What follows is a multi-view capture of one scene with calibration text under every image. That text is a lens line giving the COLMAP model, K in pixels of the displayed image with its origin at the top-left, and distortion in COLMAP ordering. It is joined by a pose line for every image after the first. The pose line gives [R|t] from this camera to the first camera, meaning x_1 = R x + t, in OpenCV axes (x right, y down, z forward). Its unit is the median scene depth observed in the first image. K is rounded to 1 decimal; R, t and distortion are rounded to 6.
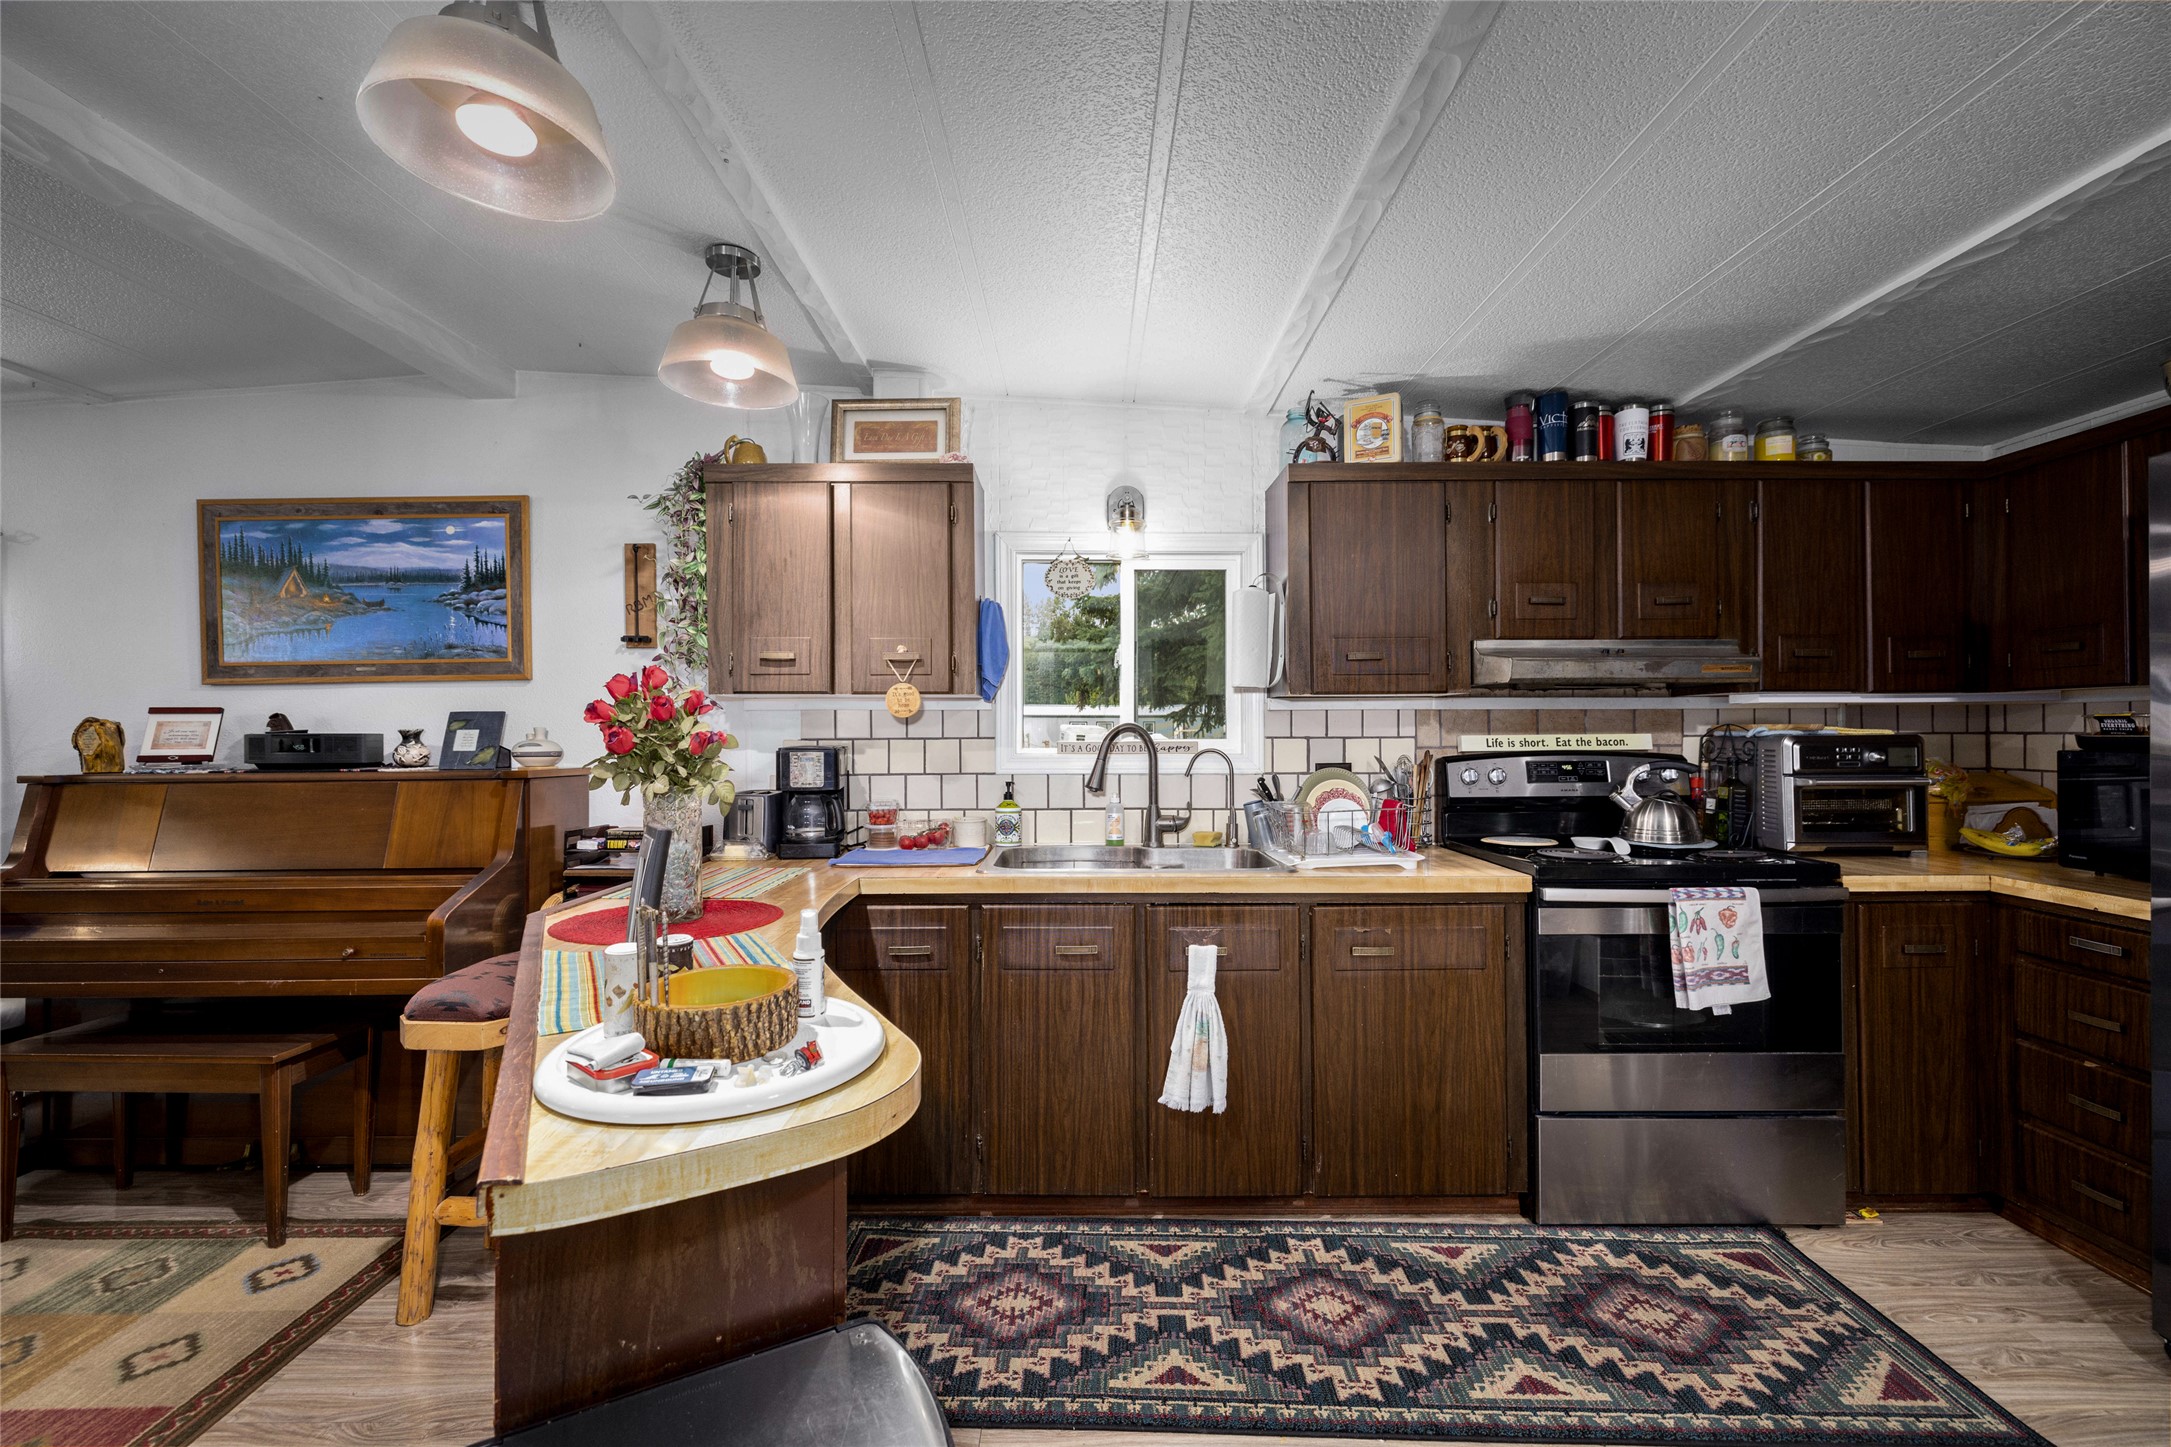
lens RADIAL K [[919.0, 0, 1065.5], [0, 919.0, 729.1], [0, 0, 1]] dist [-0.002119, 0.000996]
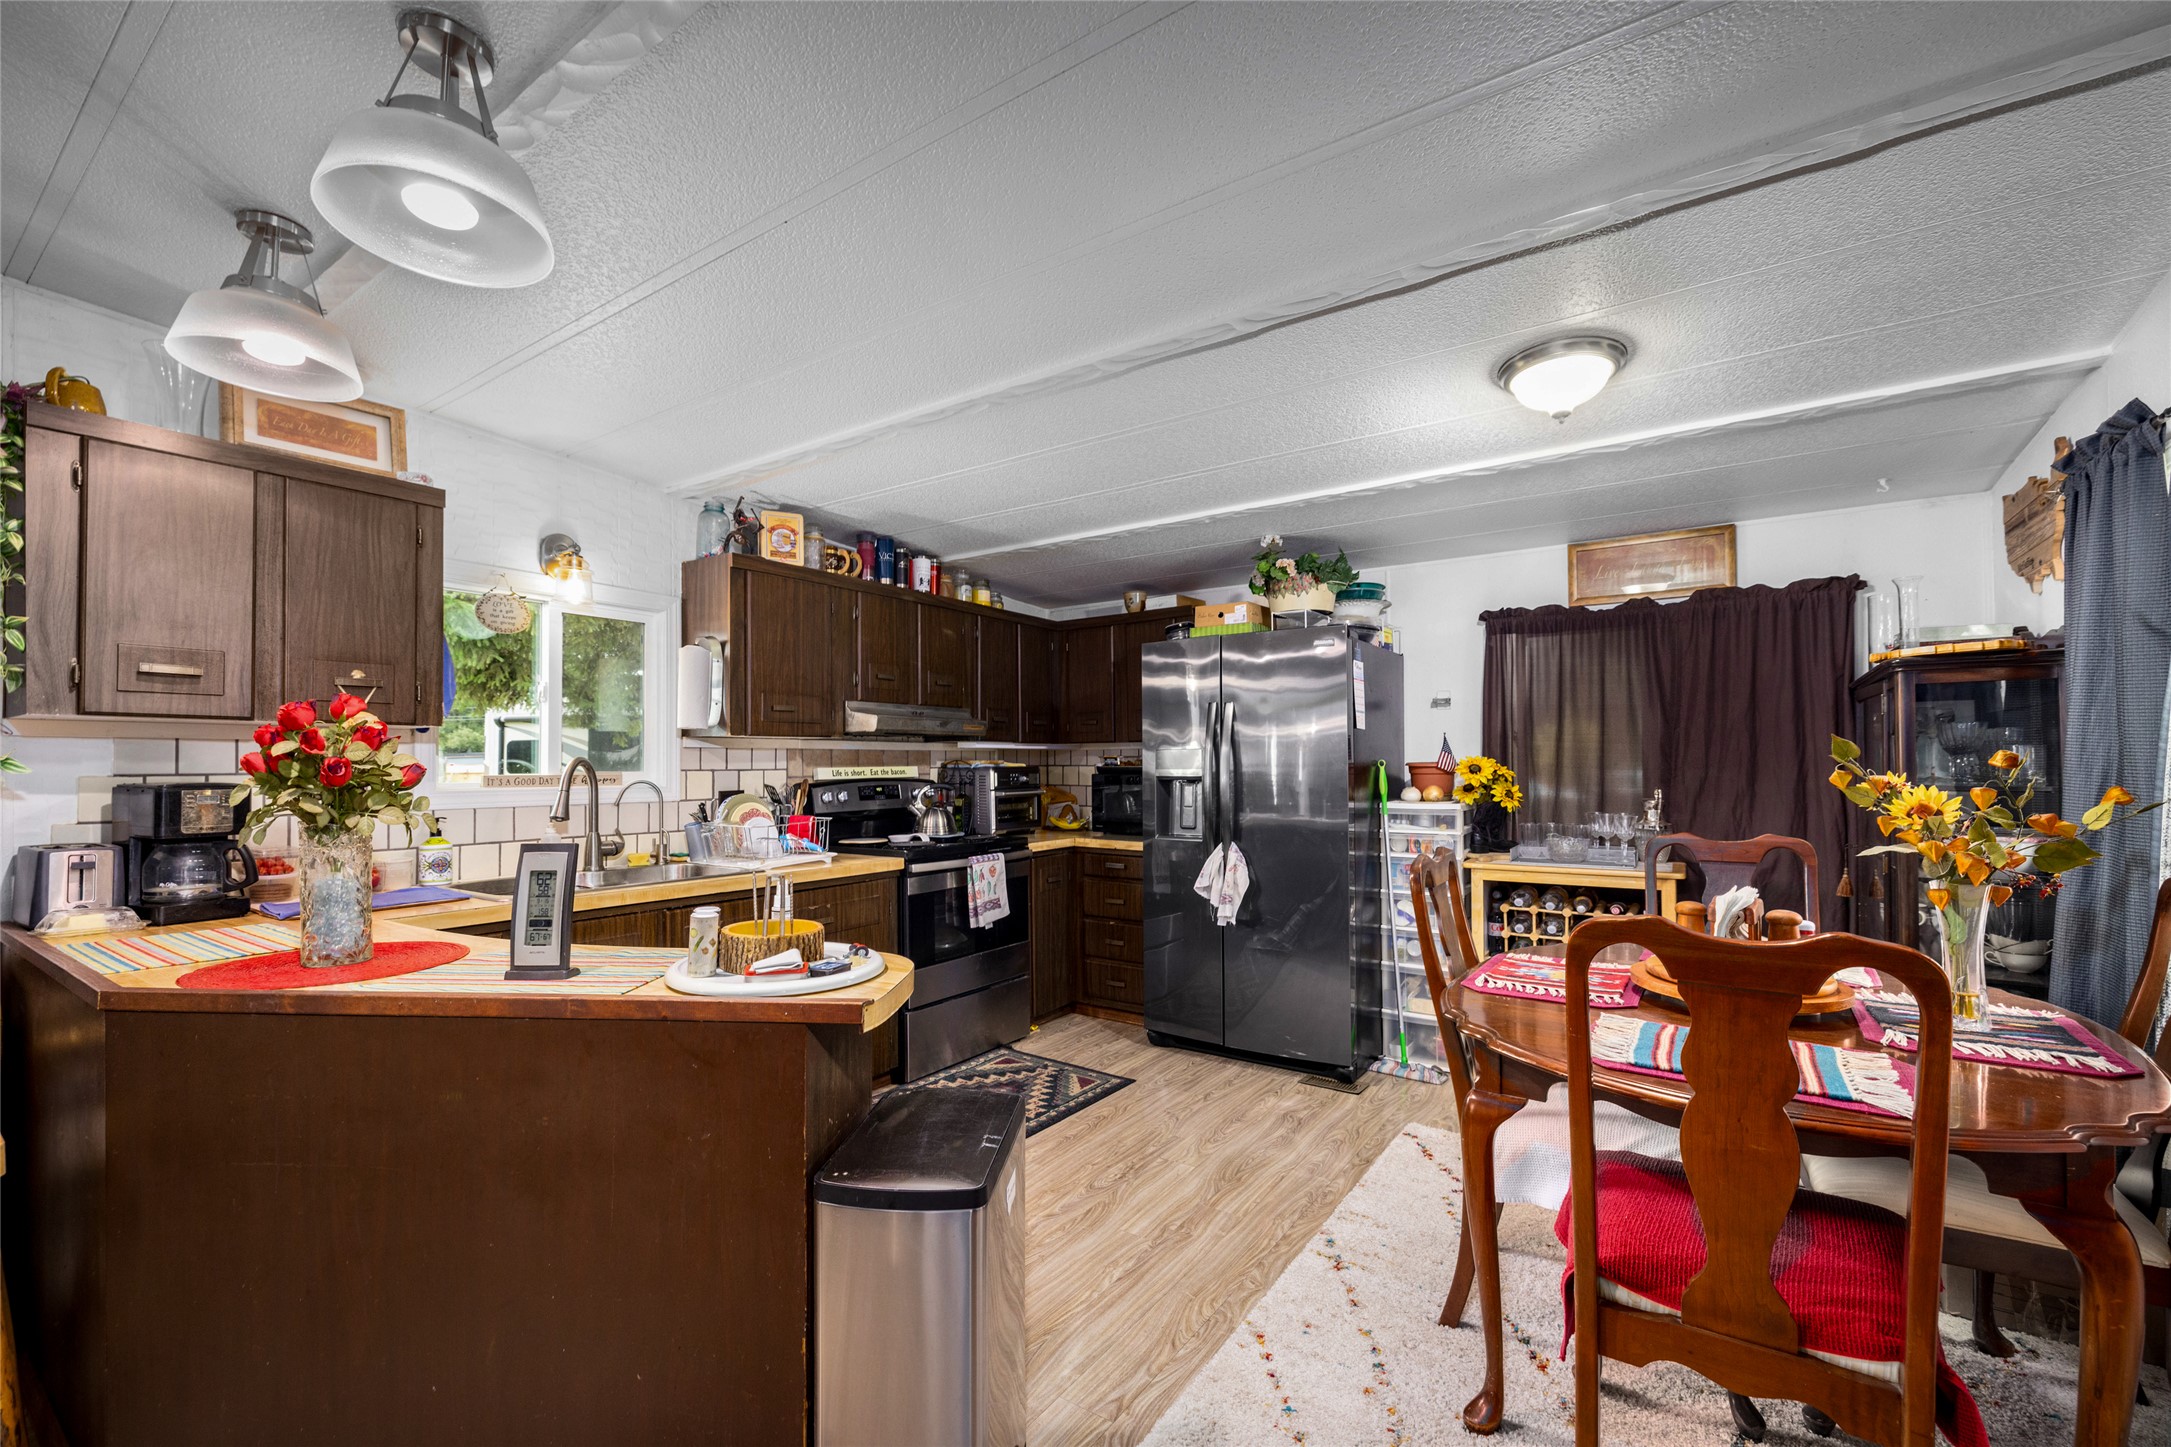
lens RADIAL K [[919.0, 0, 1087.9], [0, 919.0, 755.4], [0, 0, 1]] dist [-0.002119, 0.000996]
pose [[0.560278, 0.008703, 0.828259, -0.587291], [-0.000110, 0.999946, -0.010432, 0.002918], [-0.828305, 0.005754, 0.560248, -0.121580]]
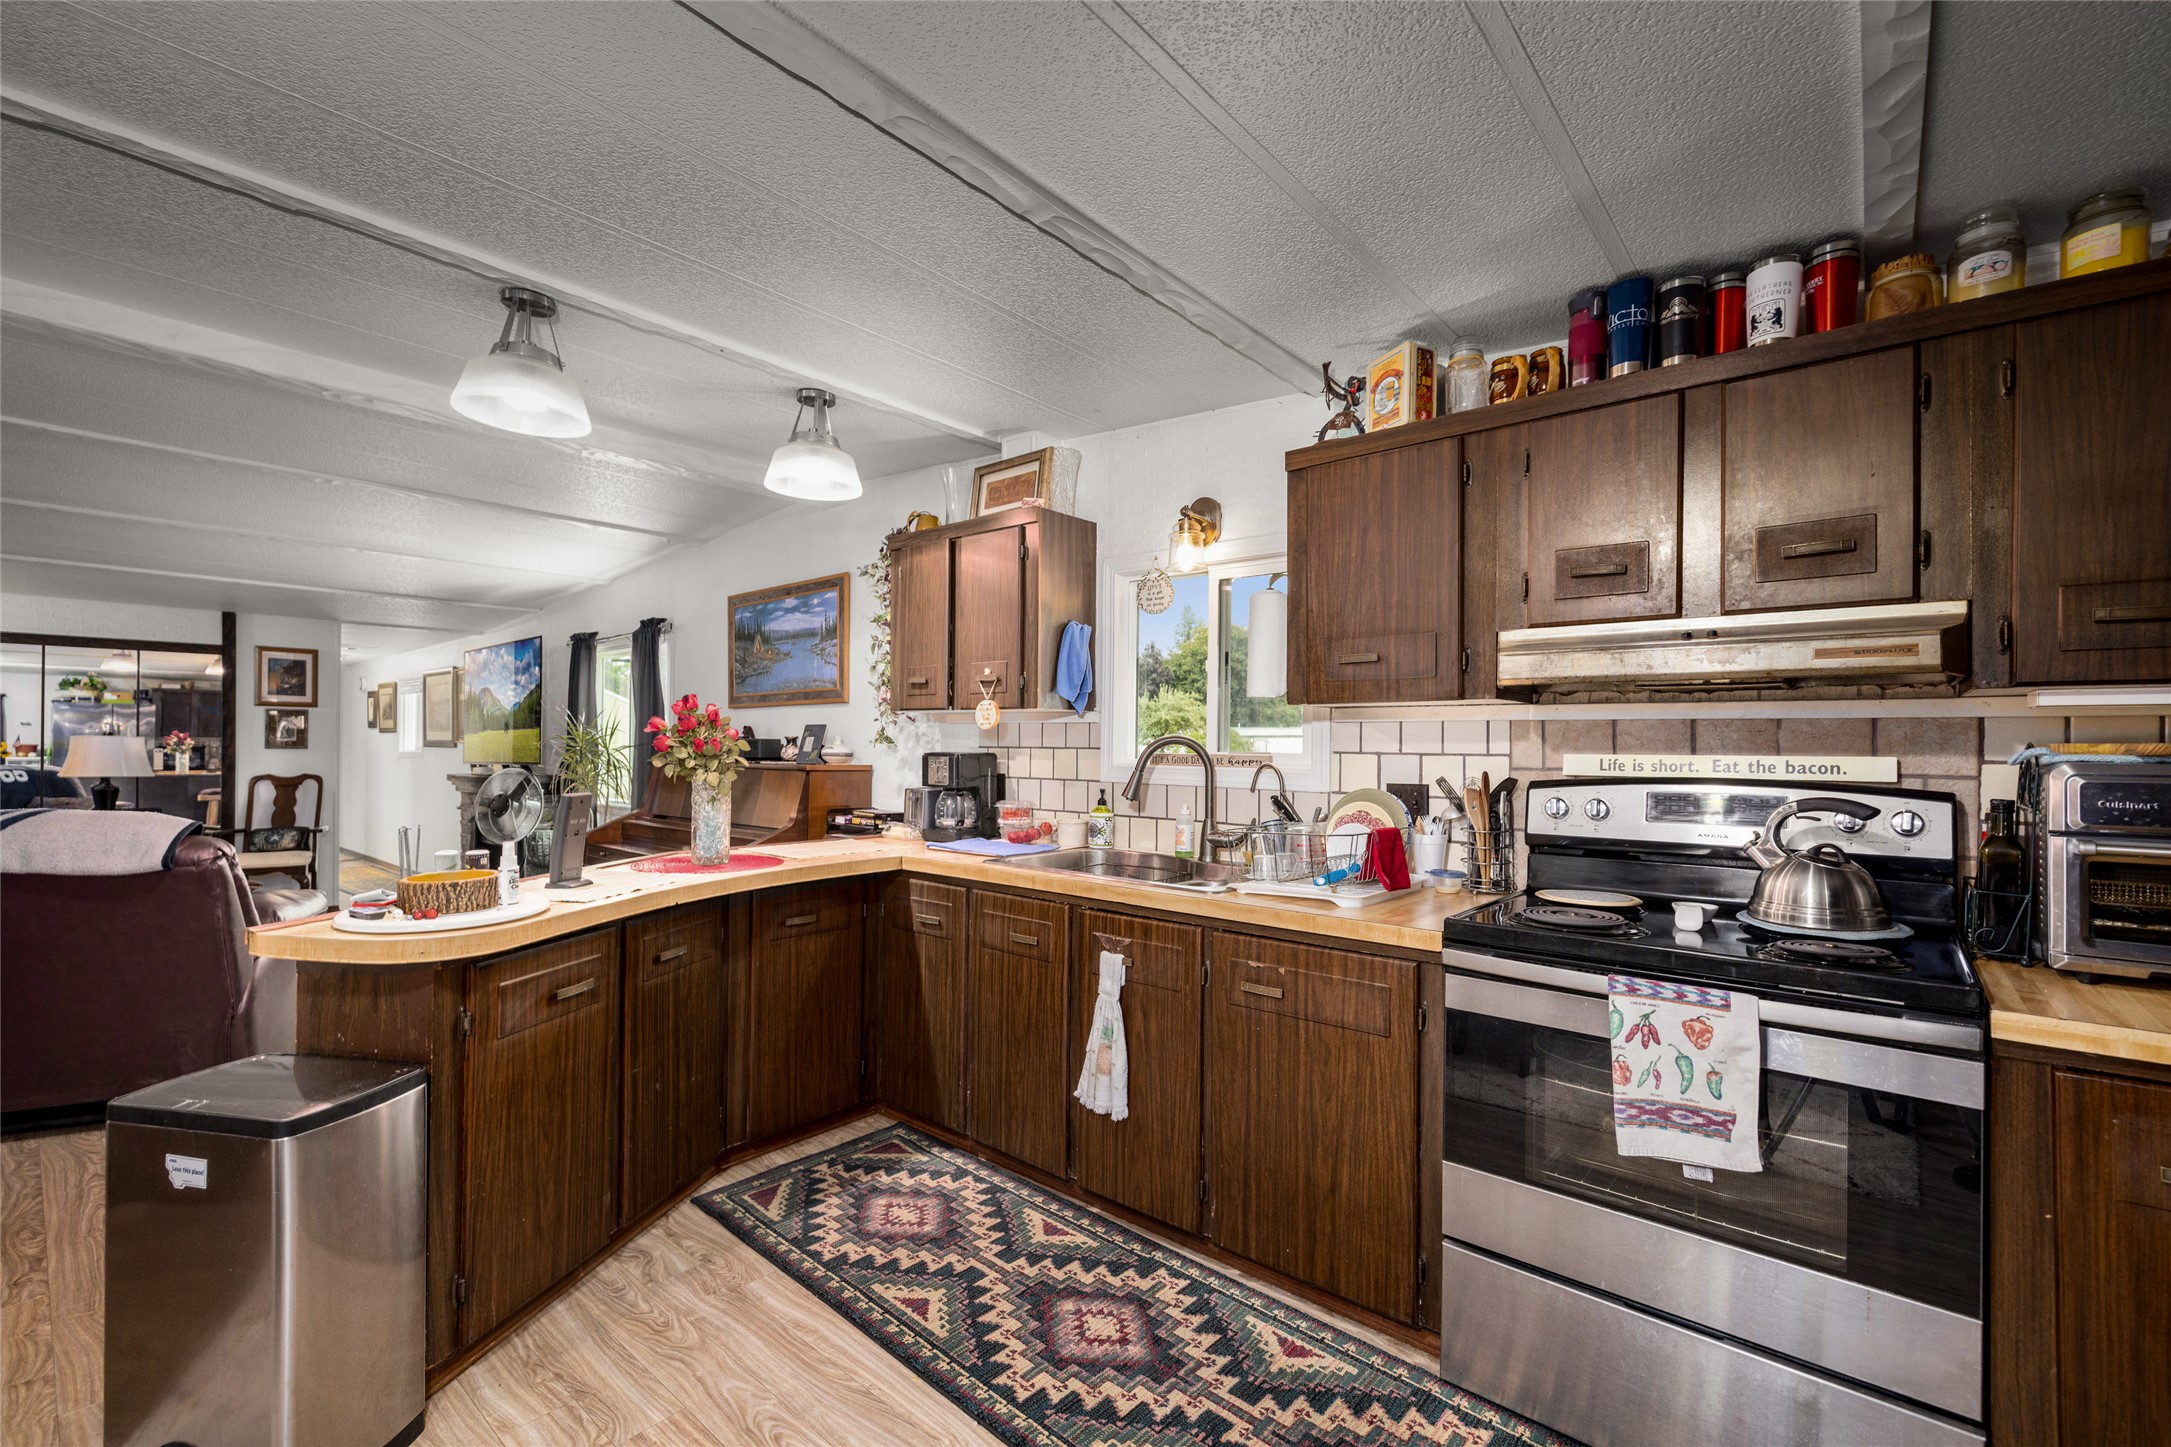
lens RADIAL K [[919.0, 0, 1060.7], [0, 919.0, 737.2], [0, 0, 1]] dist [-0.002119, 0.000996]
pose [[0.756305, 0.007517, -0.654176, 0.756243], [-0.011353, 0.999934, -0.001636, -0.001310], [0.654121, 0.008665, 0.756340, 0.186259]]
